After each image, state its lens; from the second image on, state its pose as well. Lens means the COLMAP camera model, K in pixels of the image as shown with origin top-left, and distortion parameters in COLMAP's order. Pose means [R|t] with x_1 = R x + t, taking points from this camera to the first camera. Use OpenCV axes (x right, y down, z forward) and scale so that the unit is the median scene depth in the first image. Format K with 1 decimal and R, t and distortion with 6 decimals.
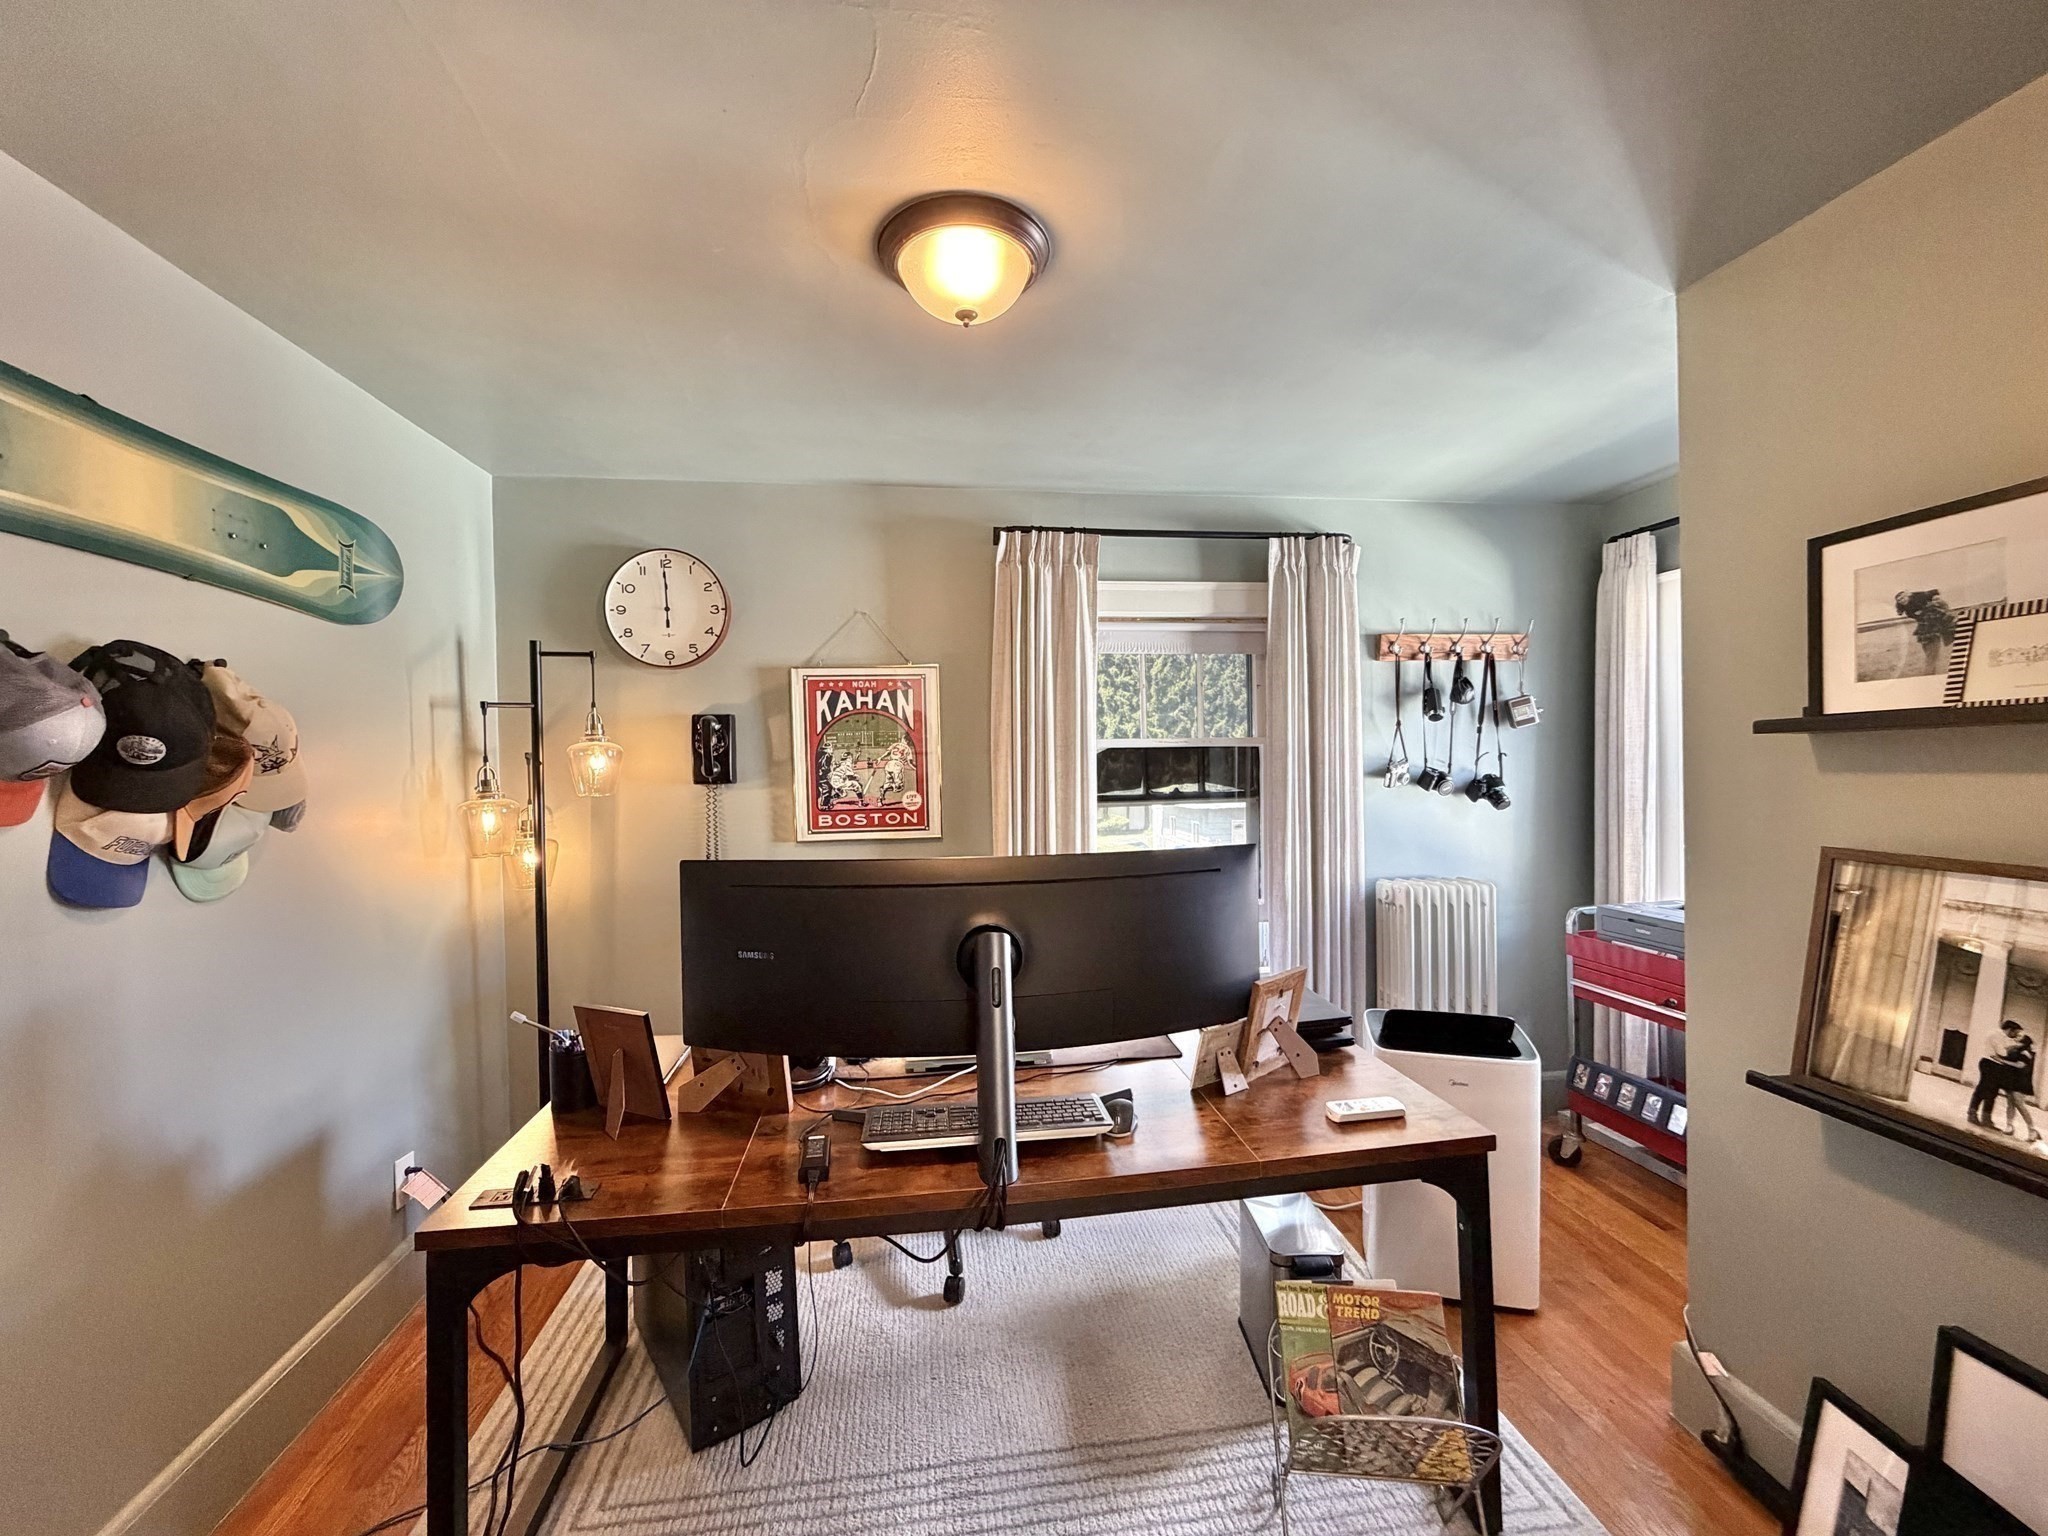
lens RADIAL K [[814.6, 0, 1022.1], [0, 814.6, 767.7], [0, 0, 1]] dist [-0.000721, 0.000323]
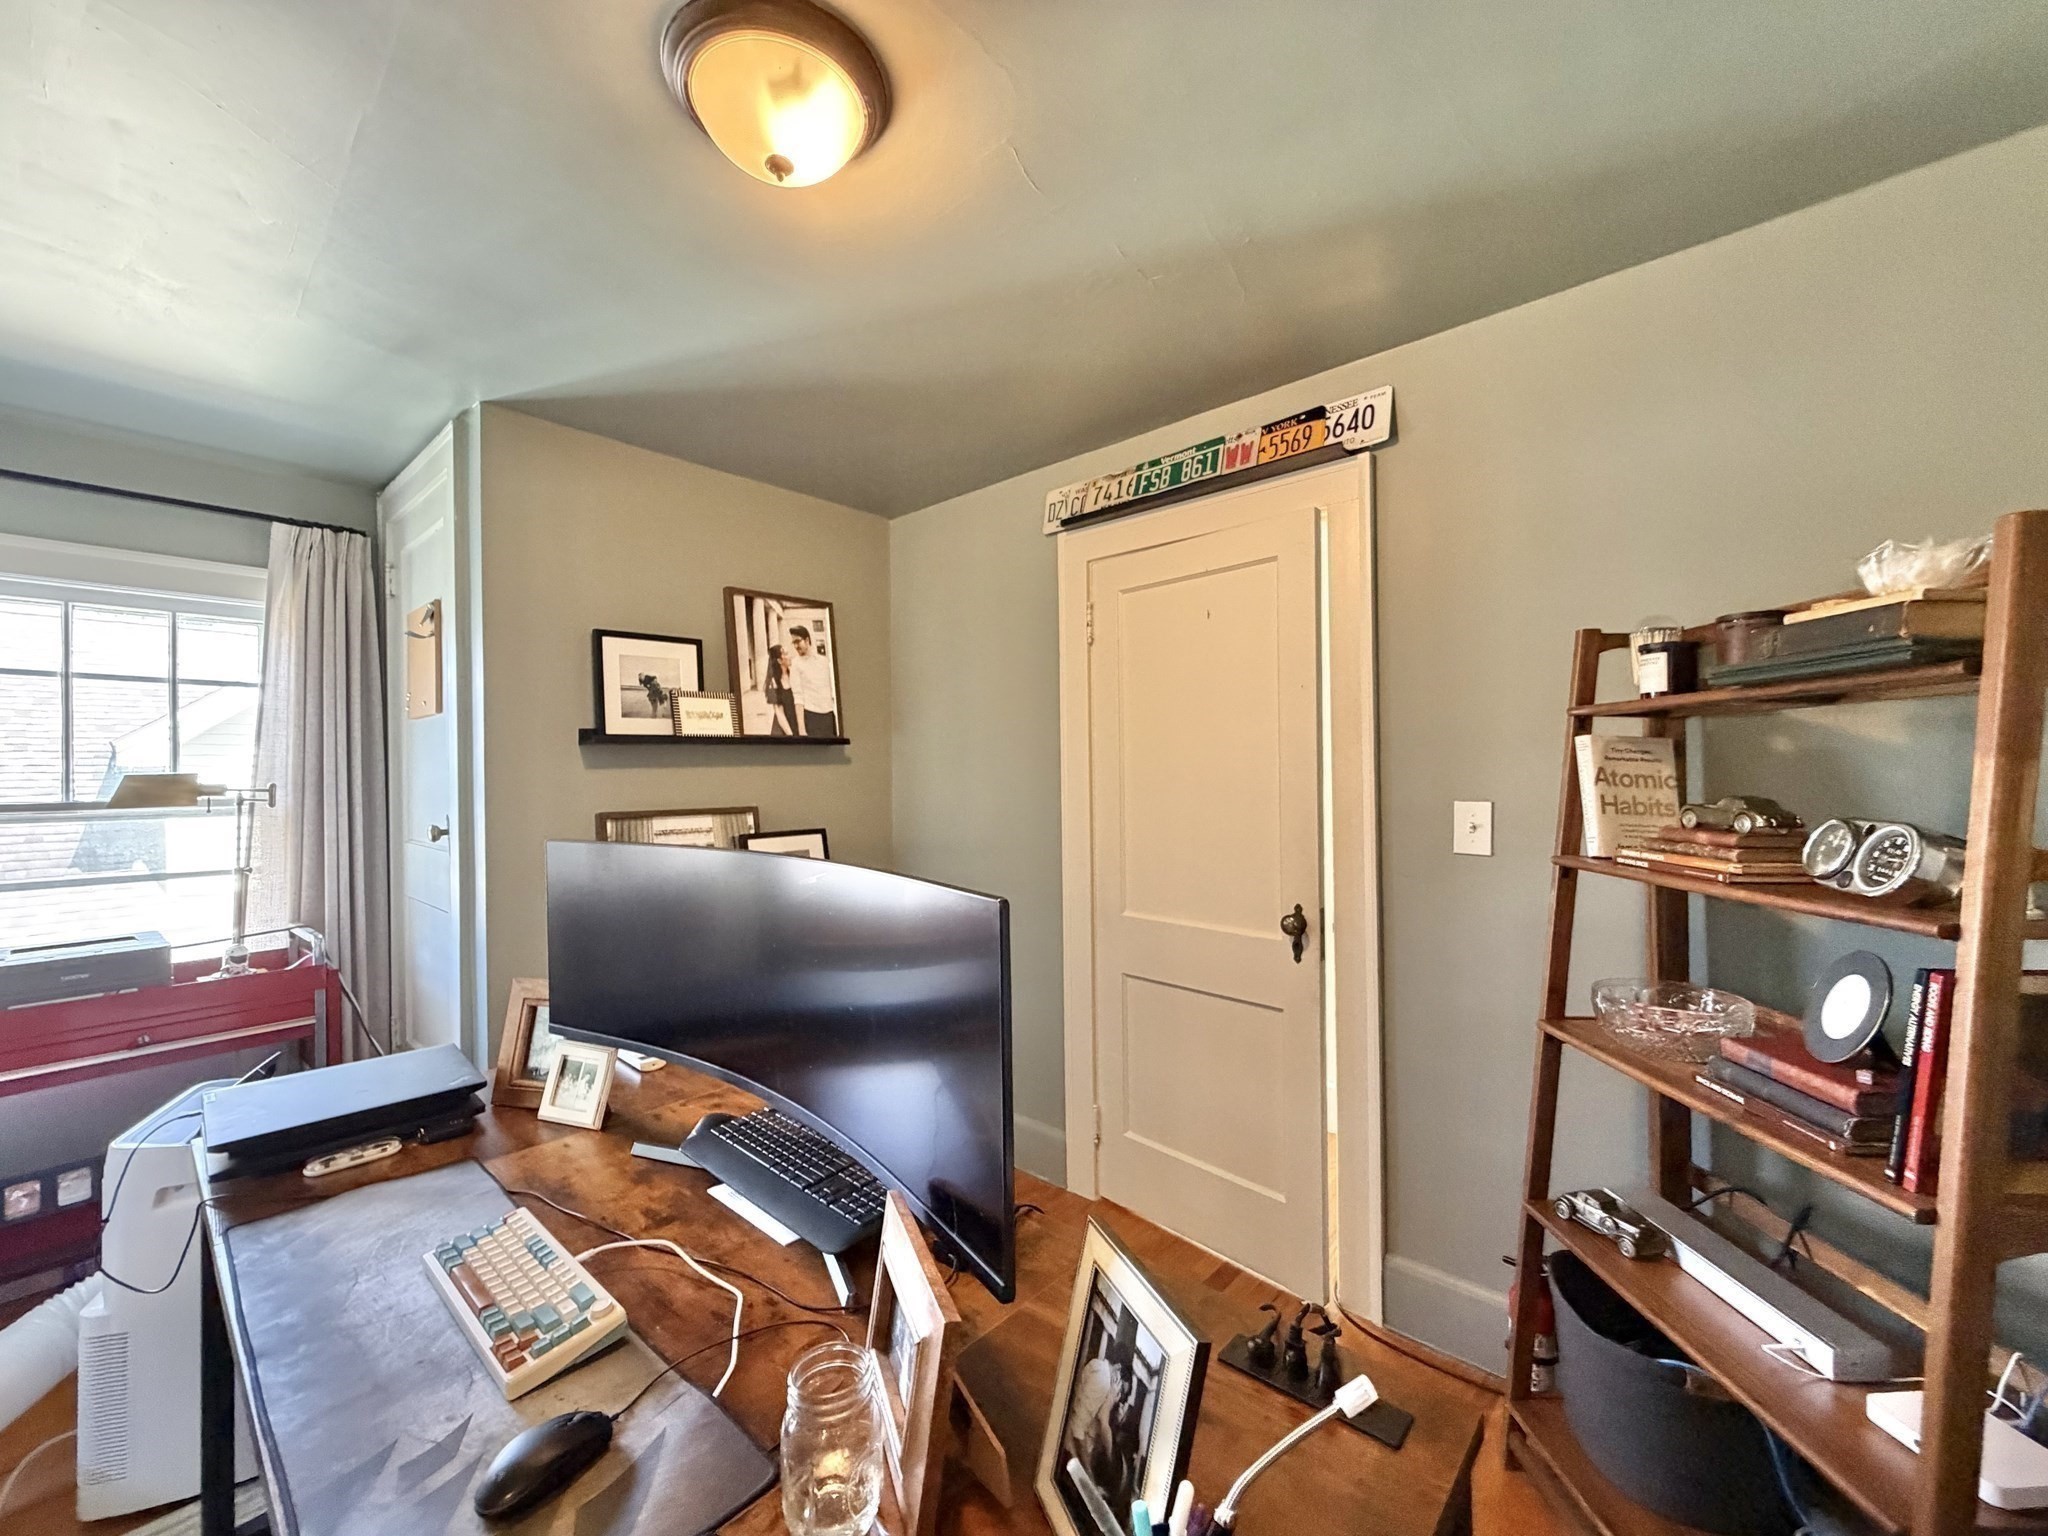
lens RADIAL K [[814.6, 0, 1023.8], [0, 814.6, 766.1], [0, 0, 1]] dist [-0.000721, 0.000323]
pose [[-0.646761, 0.018546, 0.762467, -0.921058], [0.024853, 0.999686, -0.003235, 0.029553], [-0.762288, 0.016858, -0.647019, 1.505265]]
